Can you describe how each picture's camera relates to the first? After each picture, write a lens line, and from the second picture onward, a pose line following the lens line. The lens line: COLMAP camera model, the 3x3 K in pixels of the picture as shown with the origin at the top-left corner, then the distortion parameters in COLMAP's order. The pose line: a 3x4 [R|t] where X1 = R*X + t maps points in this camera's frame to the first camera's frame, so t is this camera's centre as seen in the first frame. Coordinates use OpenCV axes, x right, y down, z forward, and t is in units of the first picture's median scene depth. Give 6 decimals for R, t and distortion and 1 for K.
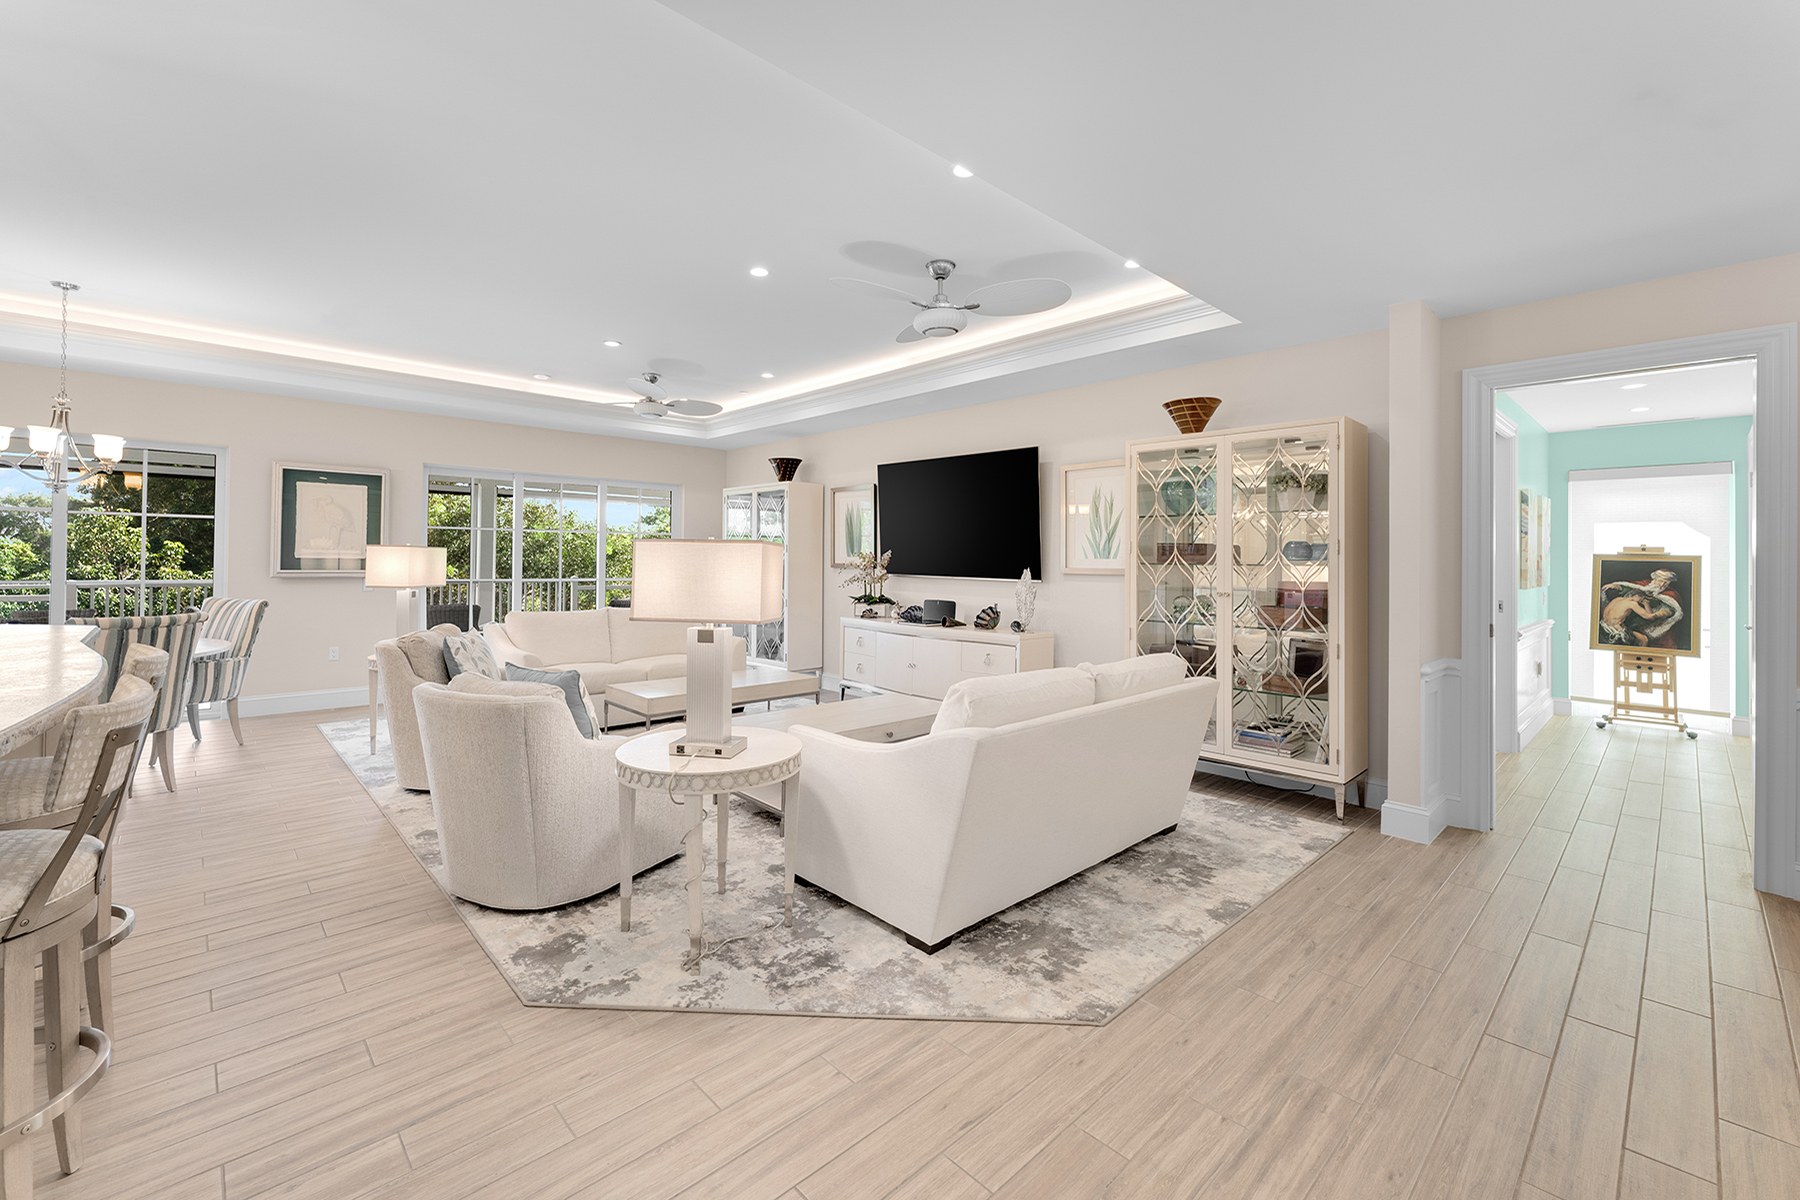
lens RADIAL K [[741.6, 0, 866.2], [0, 741.6, 552.0], [0, 0, 1]] dist [0.001102, 0.000836]
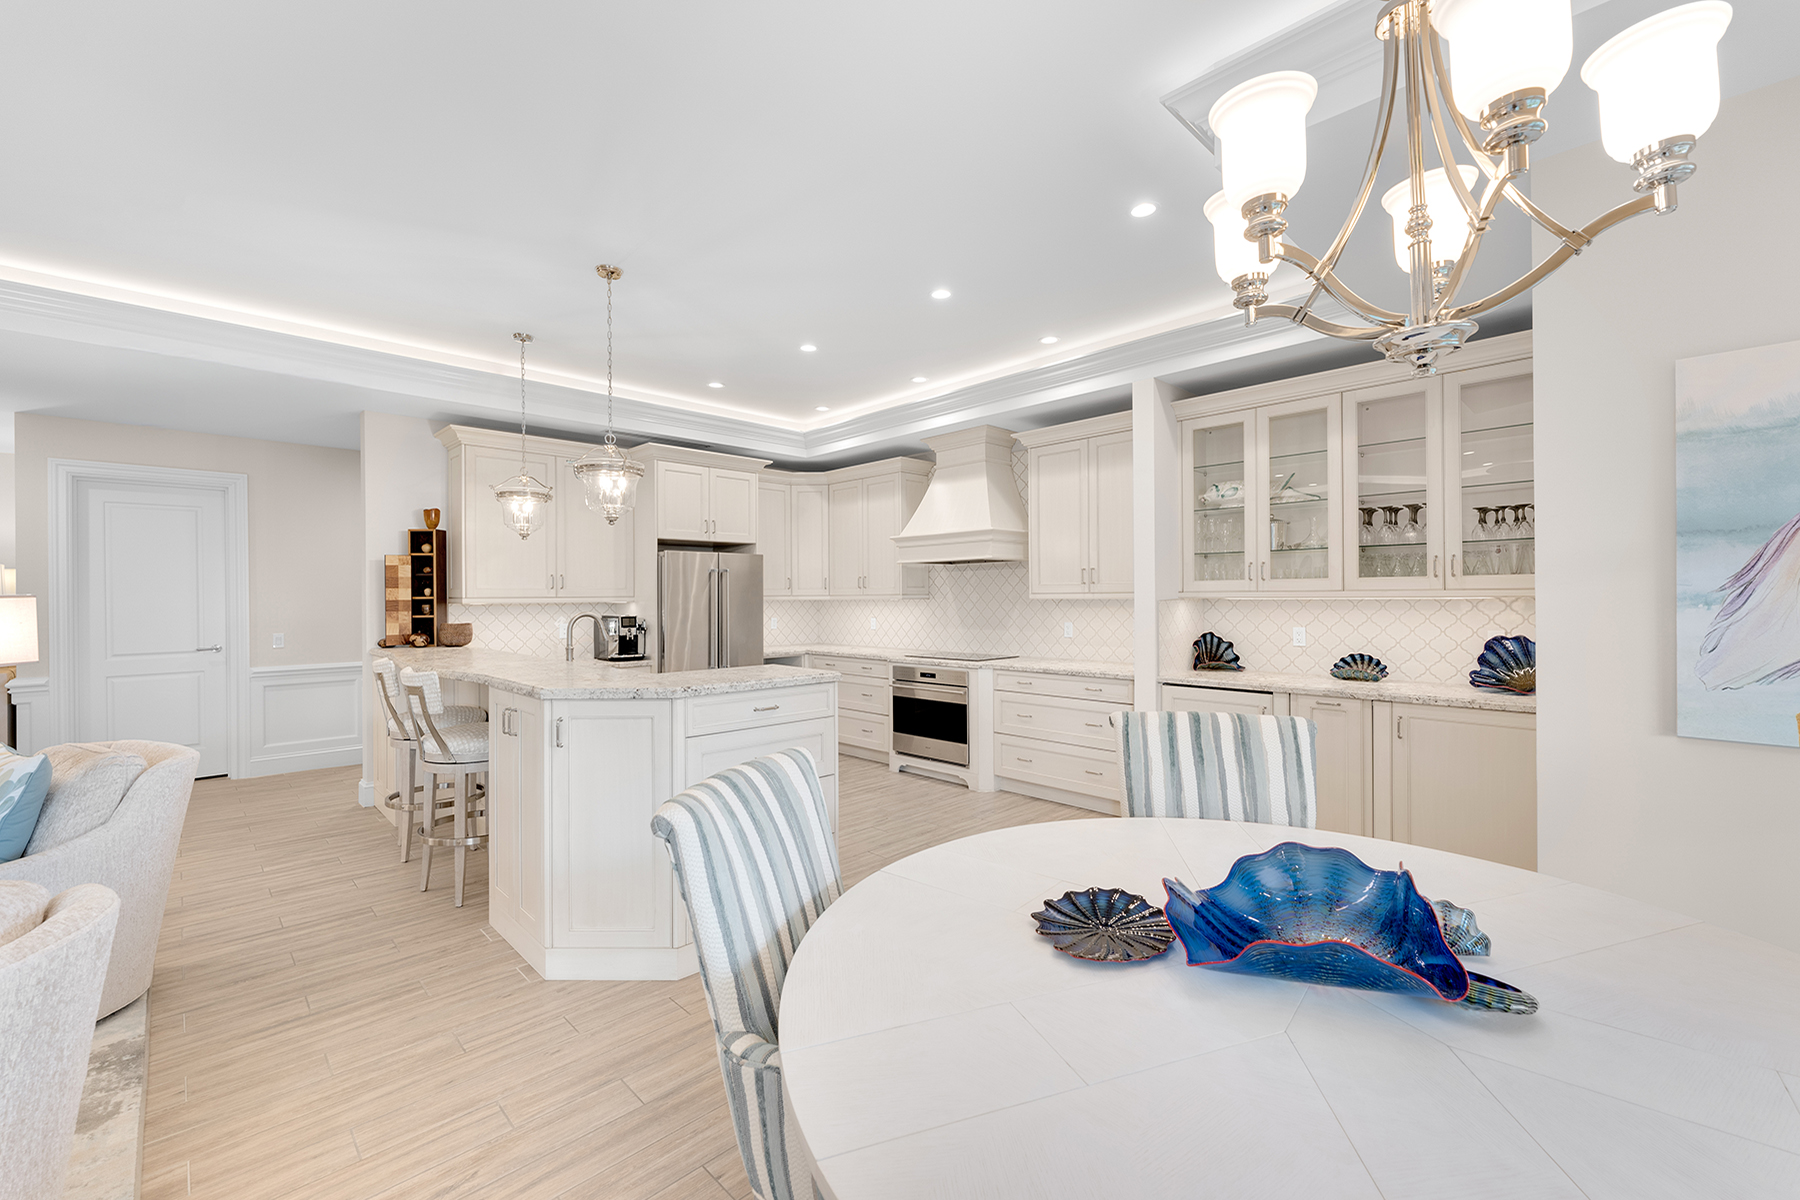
lens RADIAL K [[741.6, 0, 881.6], [0, 741.6, 588.8], [0, 0, 1]] dist [0.001102, 0.000836]
pose [[-0.999766, -0.003231, -0.021388, -0.711172], [-0.002836, 0.999826, -0.018460, -0.006547], [0.021444, -0.018395, -0.999601, 0.959447]]
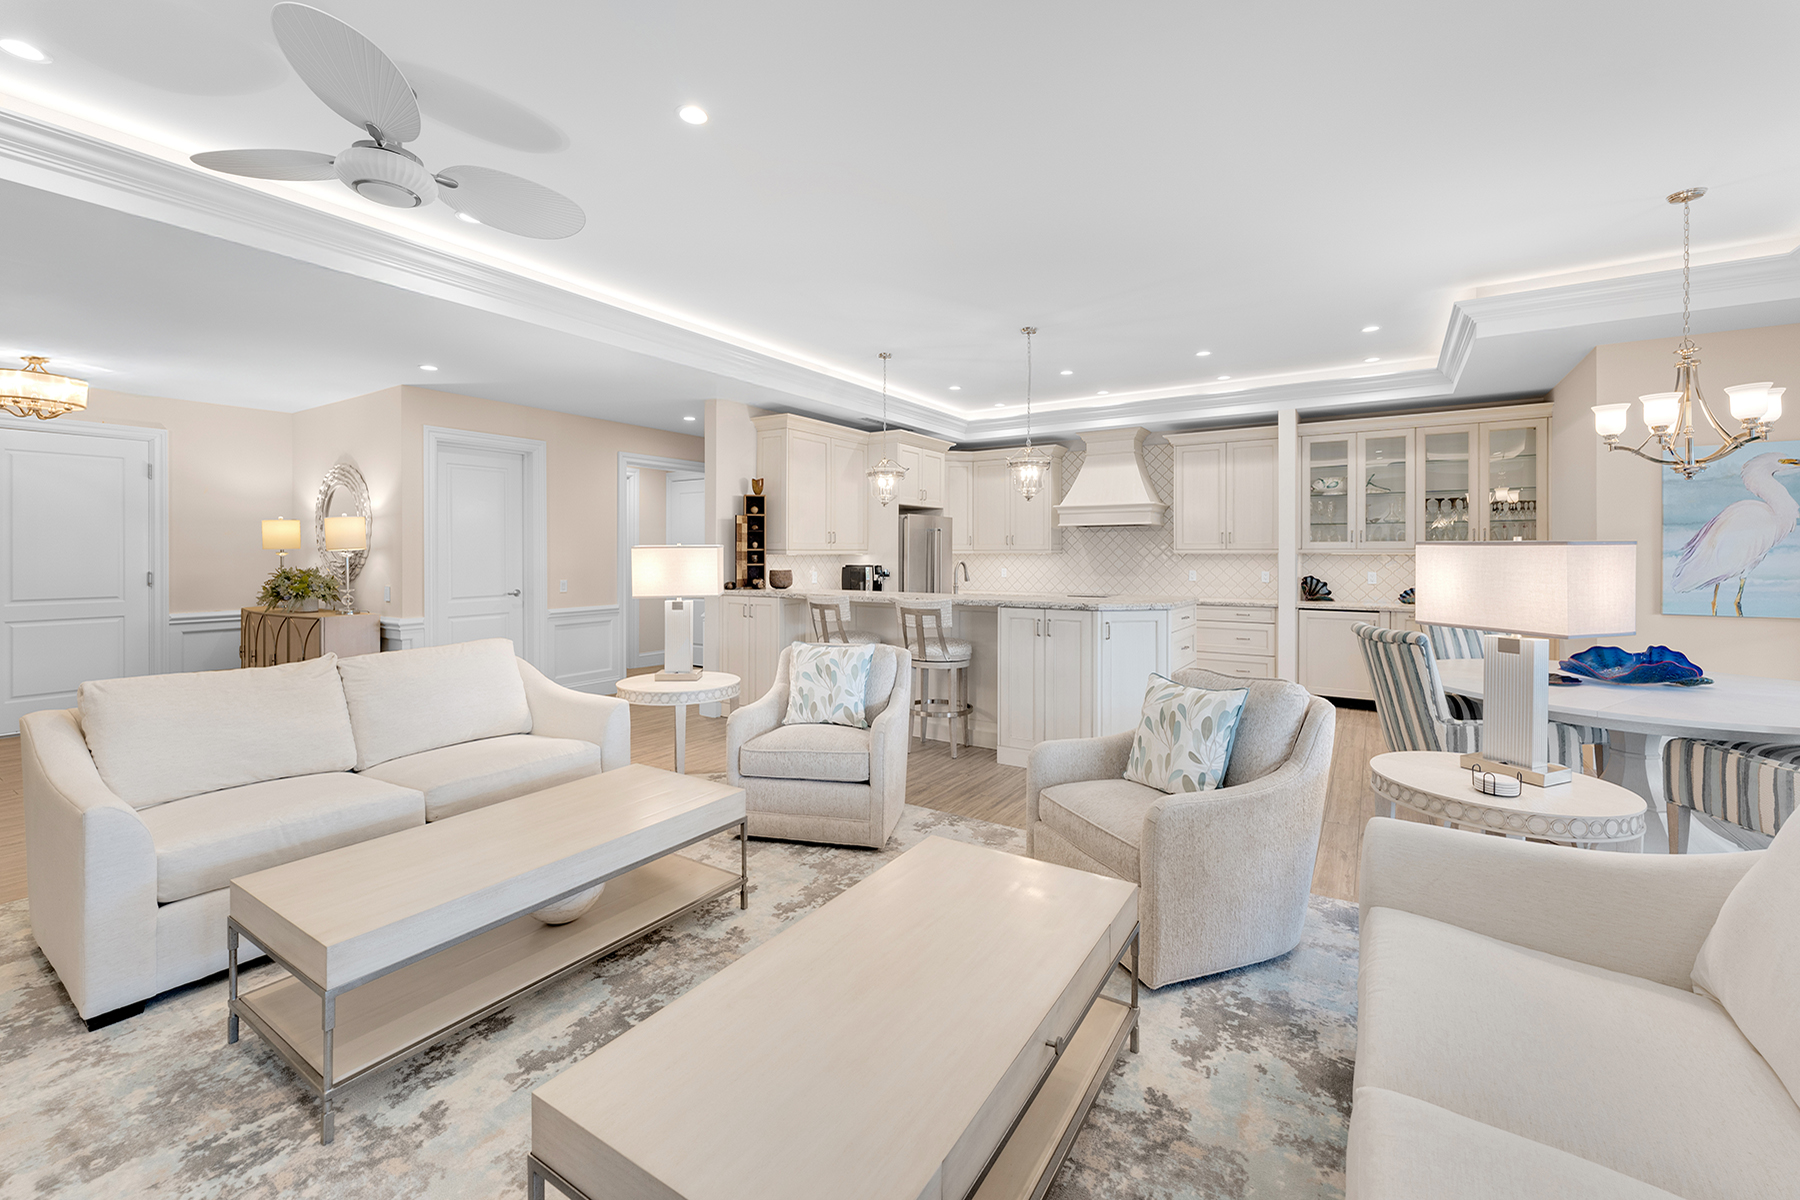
lens RADIAL K [[741.6, 0, 892.6], [0, 741.6, 546.1], [0, 0, 1]] dist [0.001102, 0.000836]
pose [[-0.972134, -0.010946, -0.234169, -0.133738], [-0.006947, 0.999816, -0.017895, 0.002279], [0.234321, -0.015770, -0.972031, 1.184252]]
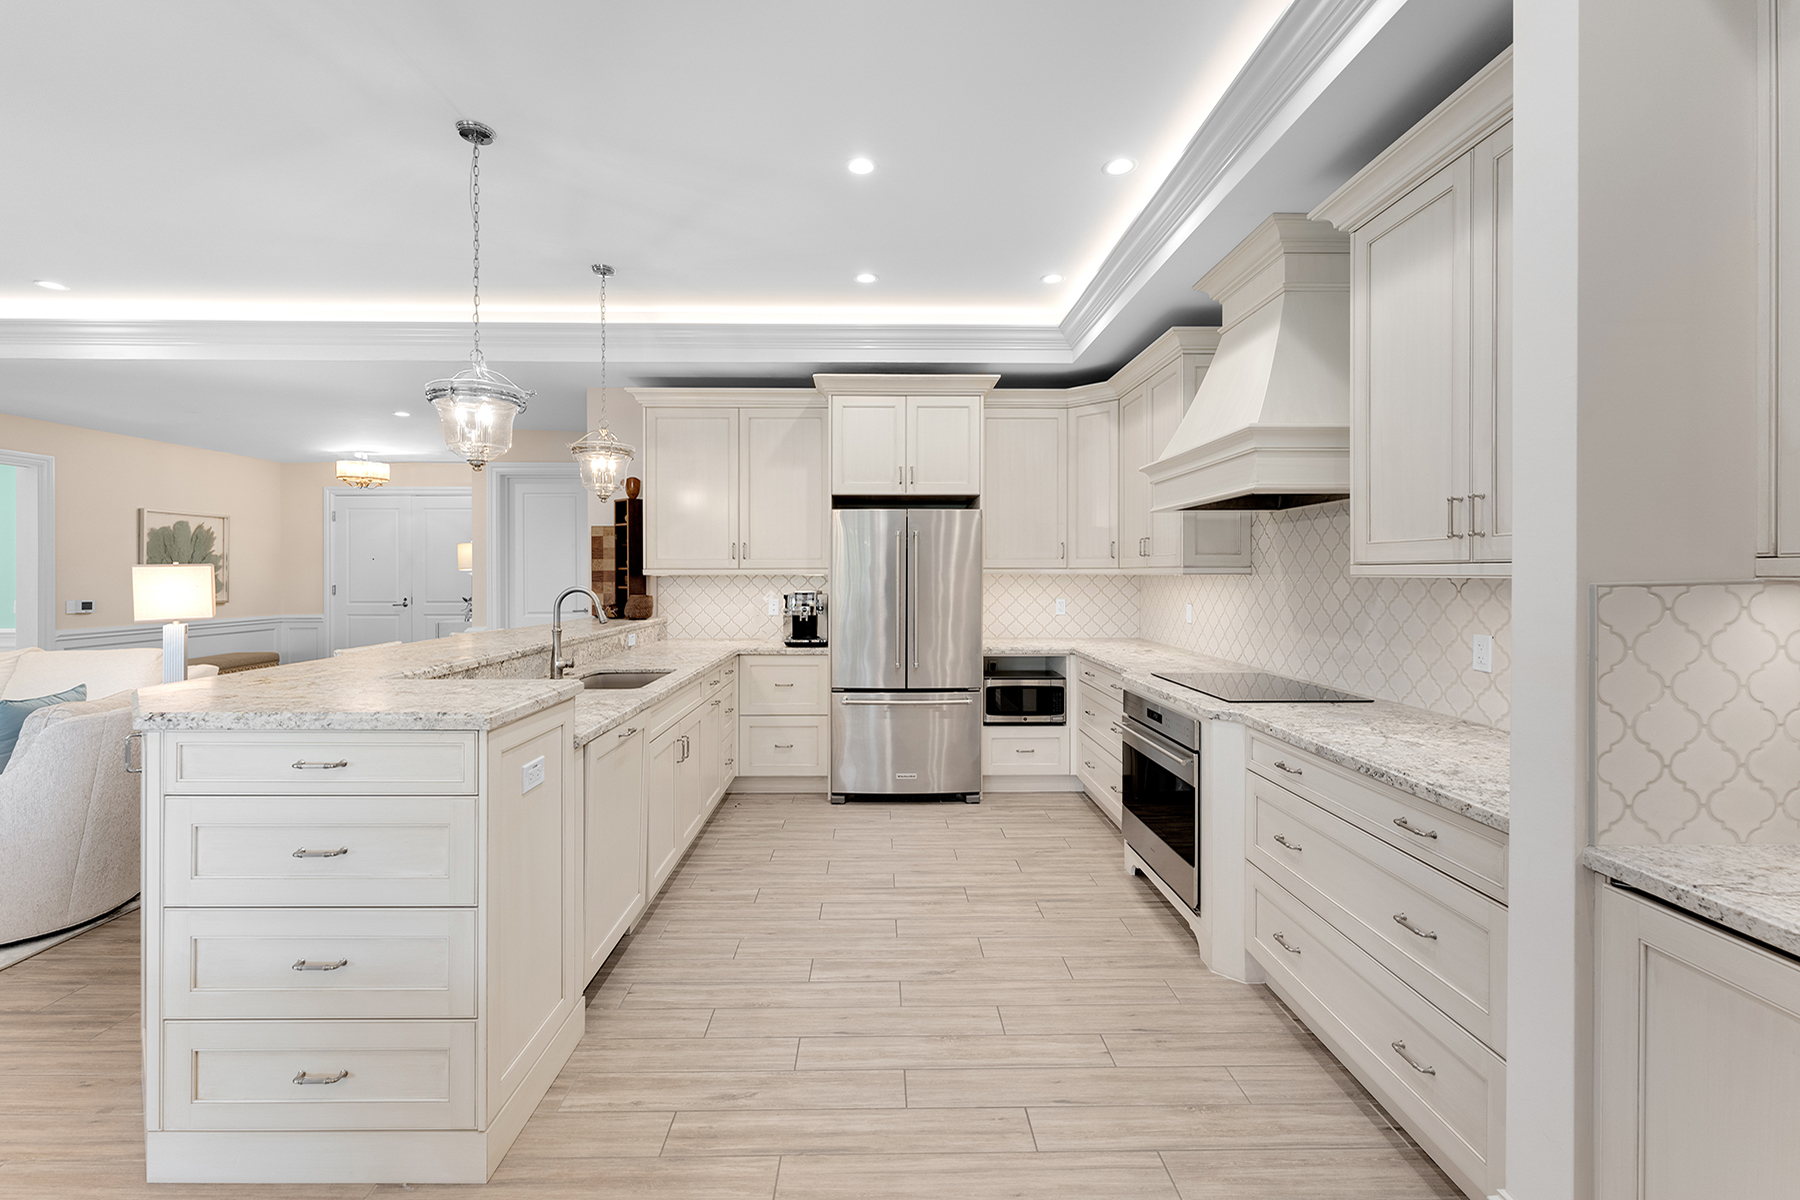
lens RADIAL K [[741.6, 0, 888.6], [0, 741.6, 572.1], [0, 0, 1]] dist [0.001102, 0.000836]
pose [[-0.744683, -0.009735, 0.667347, -0.996611], [-0.012457, 0.999922, 0.000686, -0.010797], [-0.667302, -0.007802, -0.744747, 0.513703]]
